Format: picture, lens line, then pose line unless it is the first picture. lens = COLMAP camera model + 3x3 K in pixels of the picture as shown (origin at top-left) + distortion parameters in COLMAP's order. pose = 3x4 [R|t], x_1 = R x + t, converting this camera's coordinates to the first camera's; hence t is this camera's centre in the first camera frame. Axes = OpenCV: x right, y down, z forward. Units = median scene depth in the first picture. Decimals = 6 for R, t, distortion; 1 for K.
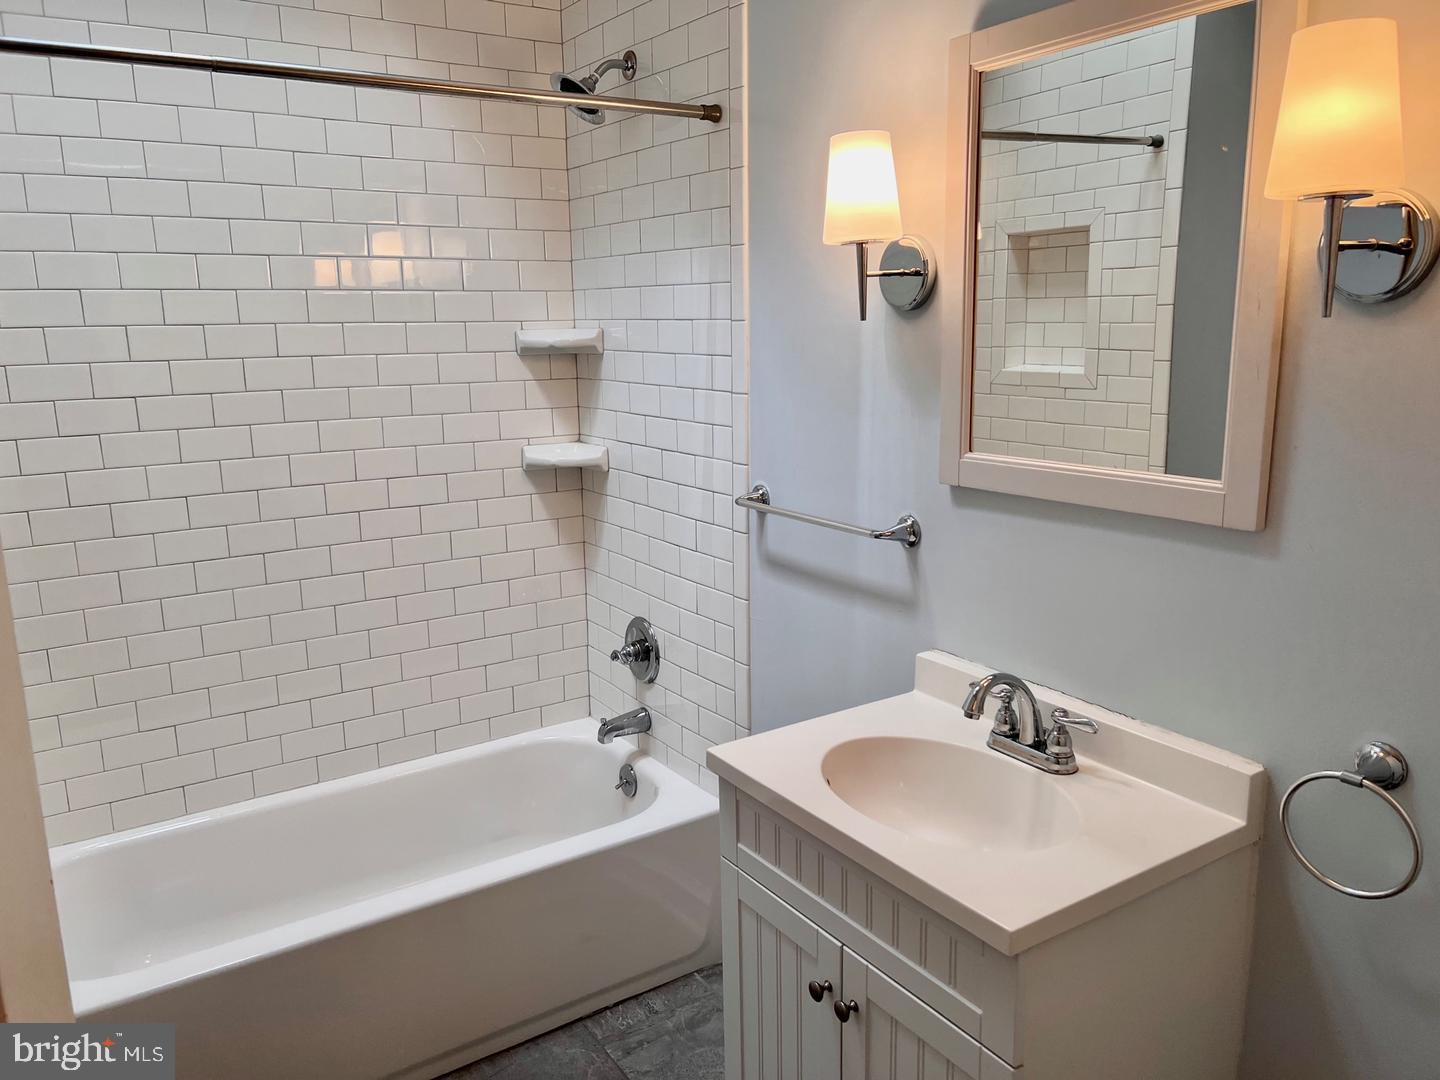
lens RADIAL K [[1079.2, 0, 725.5], [0, 1079.2, 546.7], [0, 0, 1]] dist [0.070615, -0.088785]
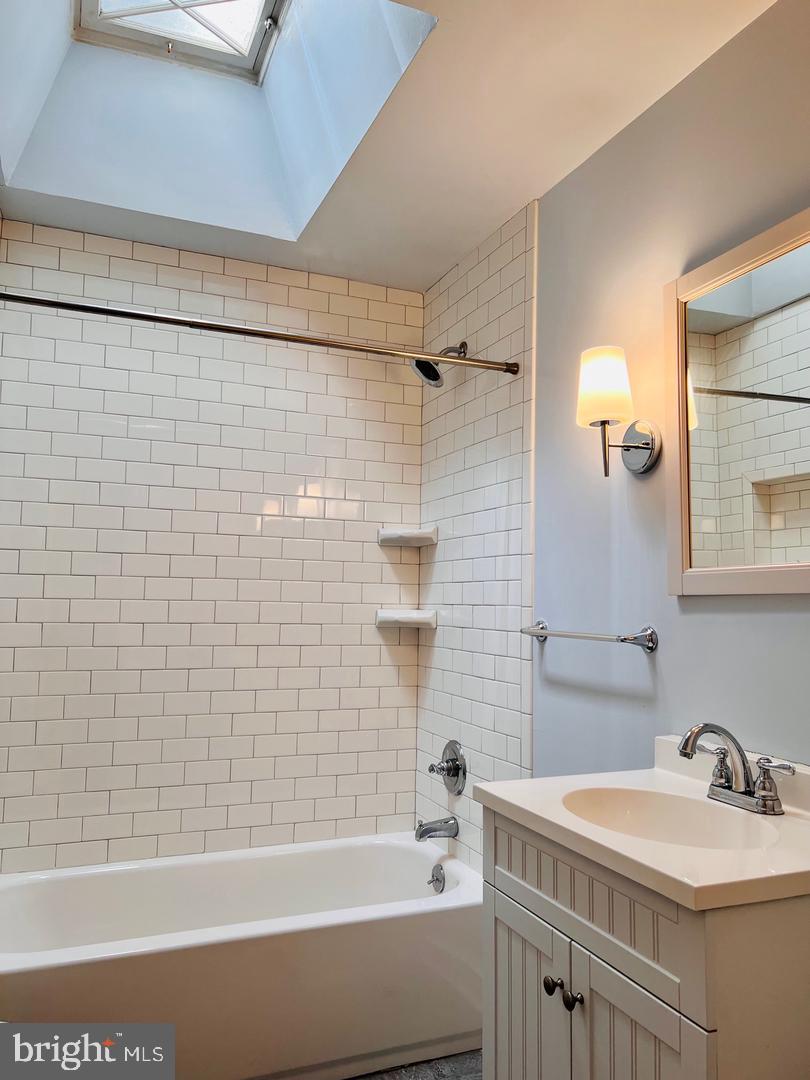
lens RADIAL K [[809.4, 0, 414.6], [0, 809.4, 542.3], [0, 0, 1]] dist [0.070615, -0.088785]
pose [[0.982503, 0.015795, -0.185575, 0.062181], [-0.067559, 0.958758, -0.276079, 0.132070], [0.173561, 0.283786, 0.943049, 0.009422]]
